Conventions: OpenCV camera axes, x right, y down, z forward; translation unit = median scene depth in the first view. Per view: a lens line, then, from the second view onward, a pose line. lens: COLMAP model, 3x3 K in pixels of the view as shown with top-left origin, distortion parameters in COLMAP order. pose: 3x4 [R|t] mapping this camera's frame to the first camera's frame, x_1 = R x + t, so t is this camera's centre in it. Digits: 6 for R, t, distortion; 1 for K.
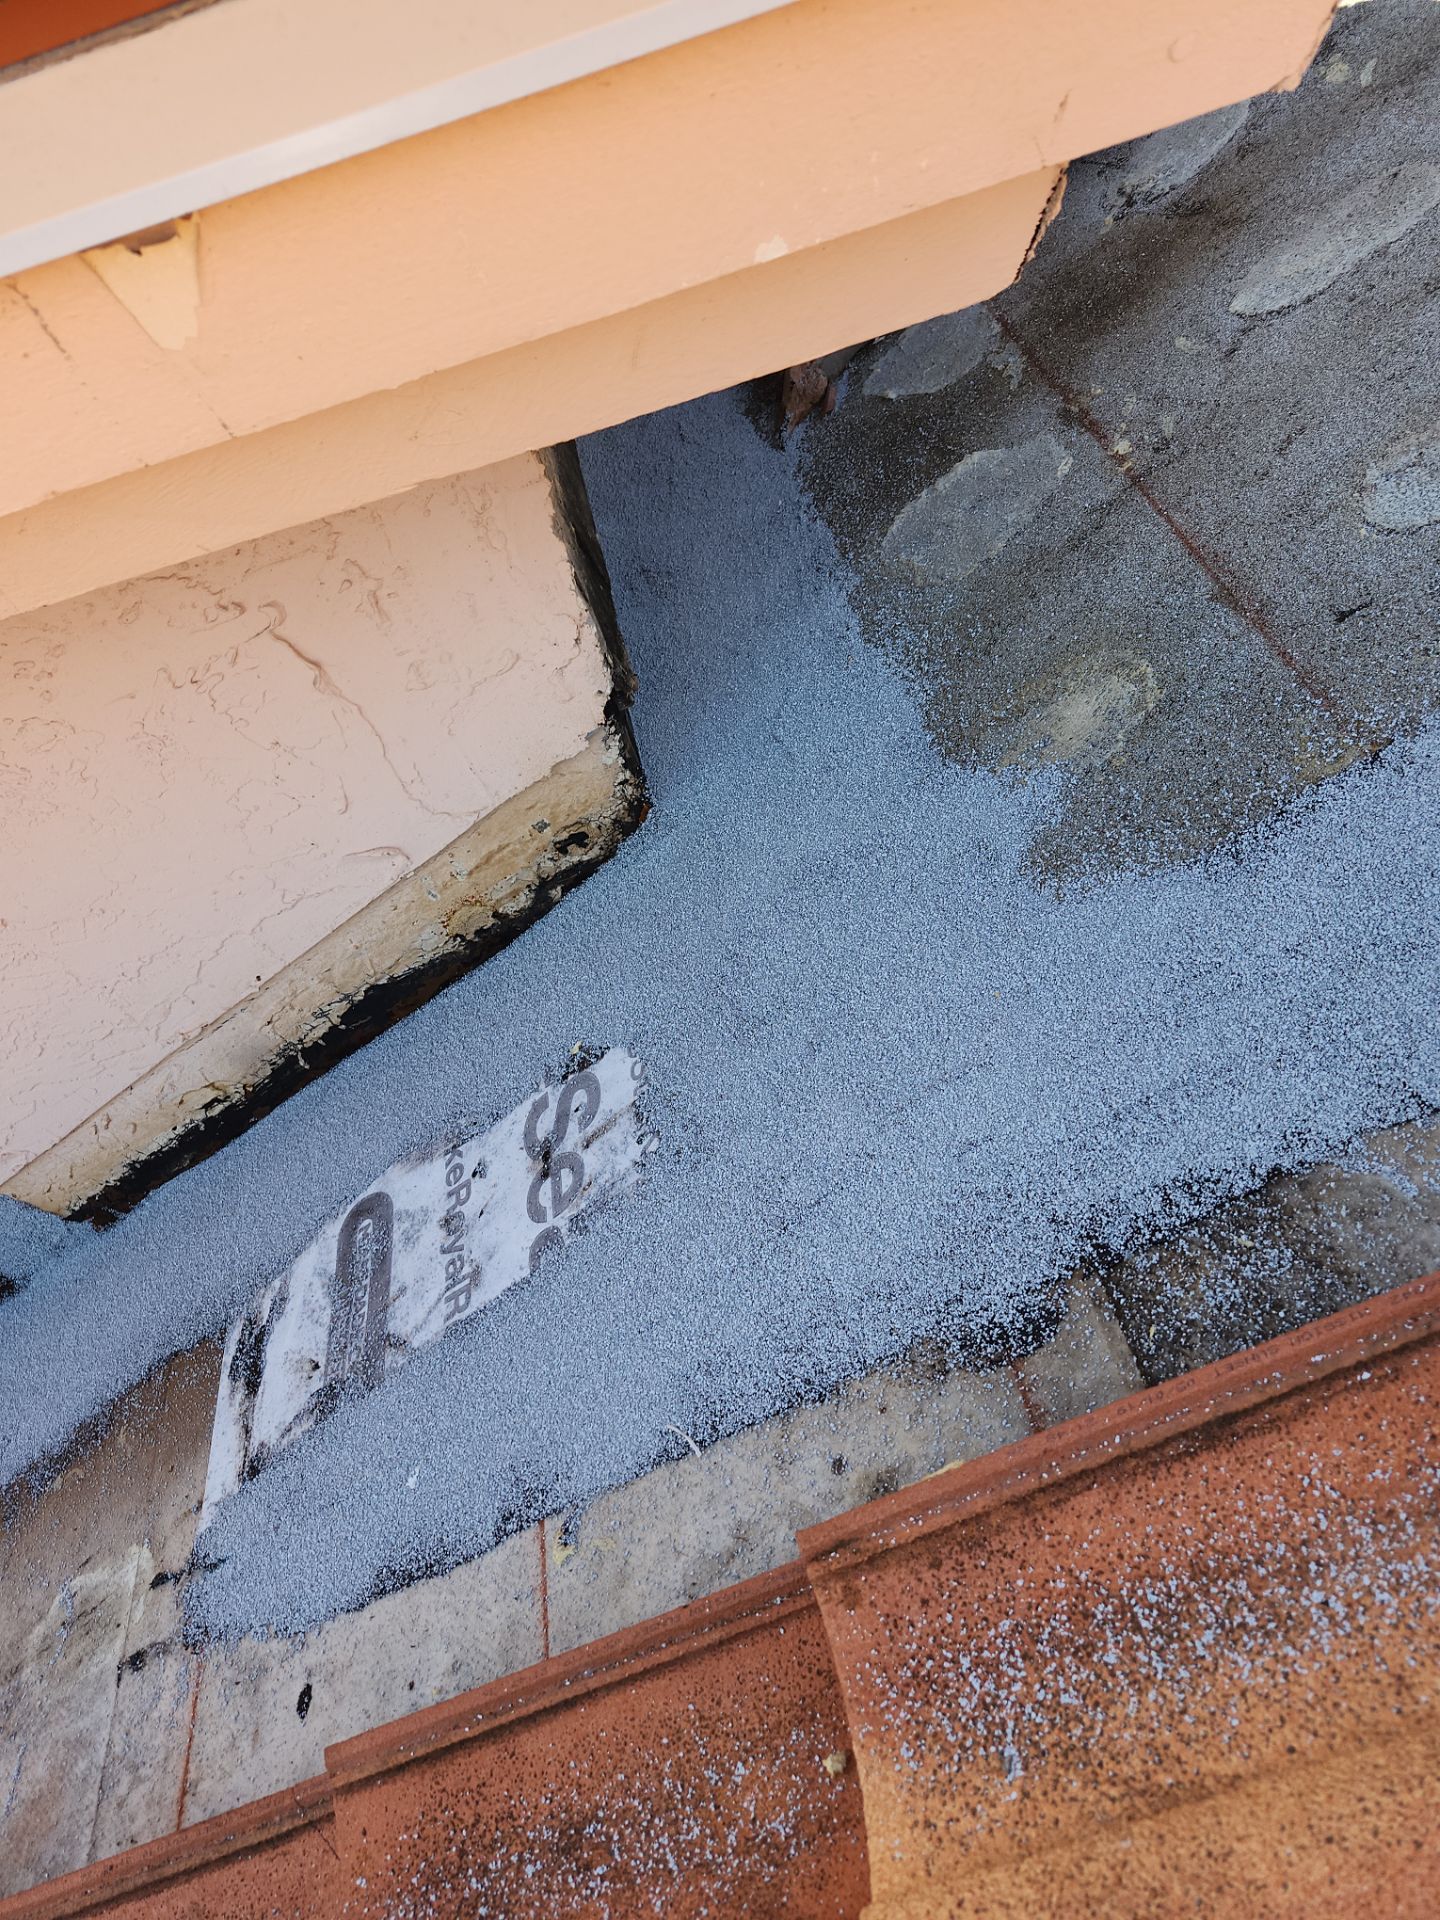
lens RADIAL K [[1352.7, 0, 705.7], [0, 1352.7, 972.1], [0, 0, 1]] dist [0.039832, -0.045205]
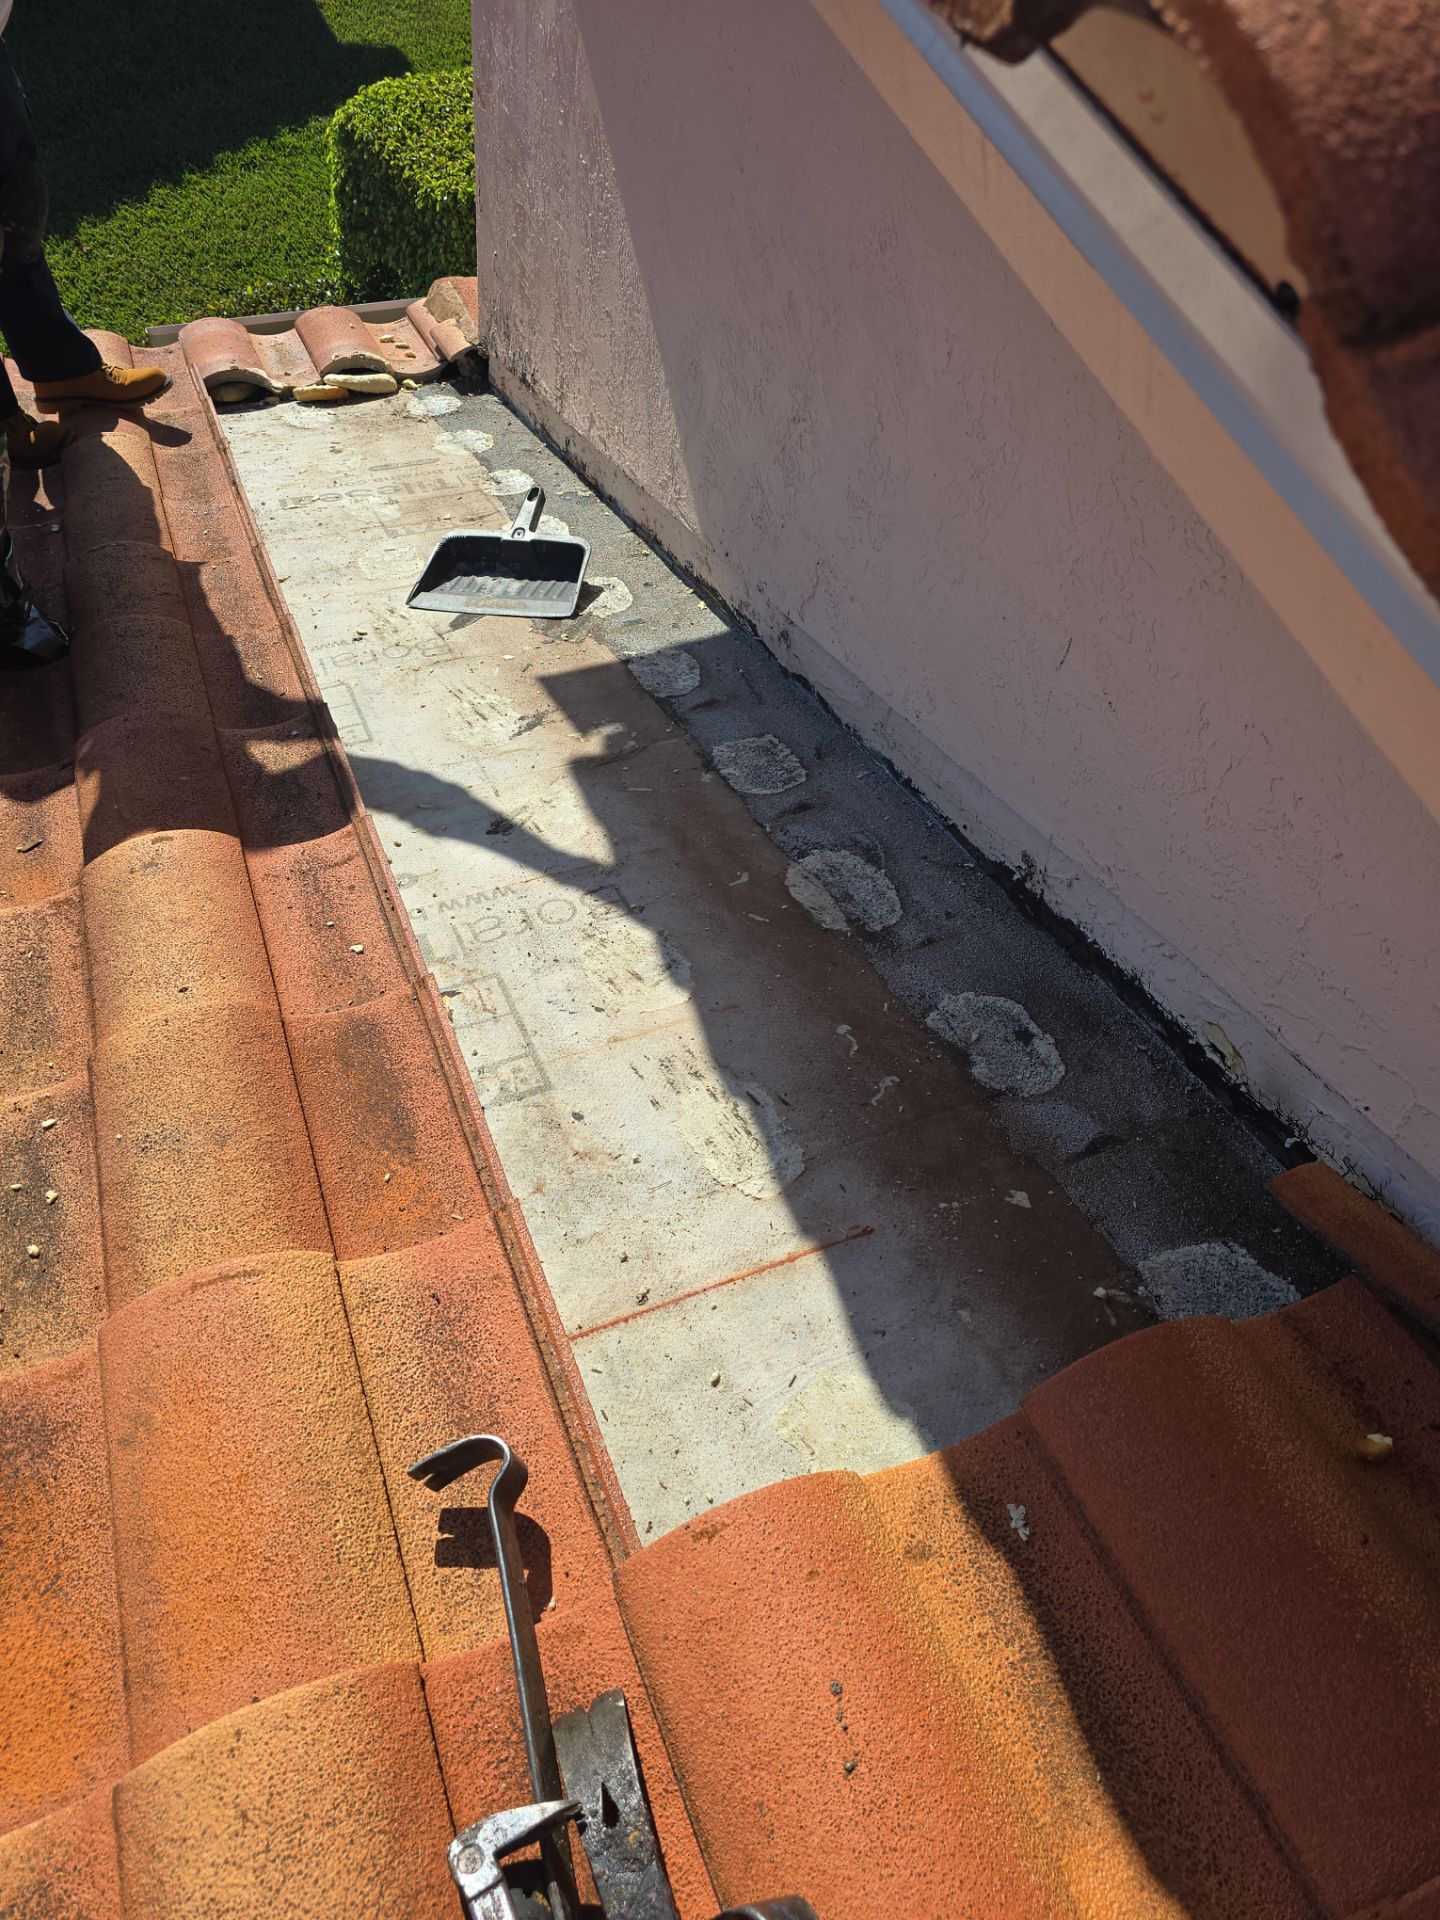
lens RADIAL K [[1287.9, 0, 719.8], [0, 1287.9, 967.1], [0, 0, 1]] dist [0.044795, -0.040380]
pose [[0.200434, 0.952789, -0.228078, -0.341795], [-0.799879, 0.293573, 0.523459, -0.143271], [0.565703, 0.077516, 0.820957, 0.054613]]
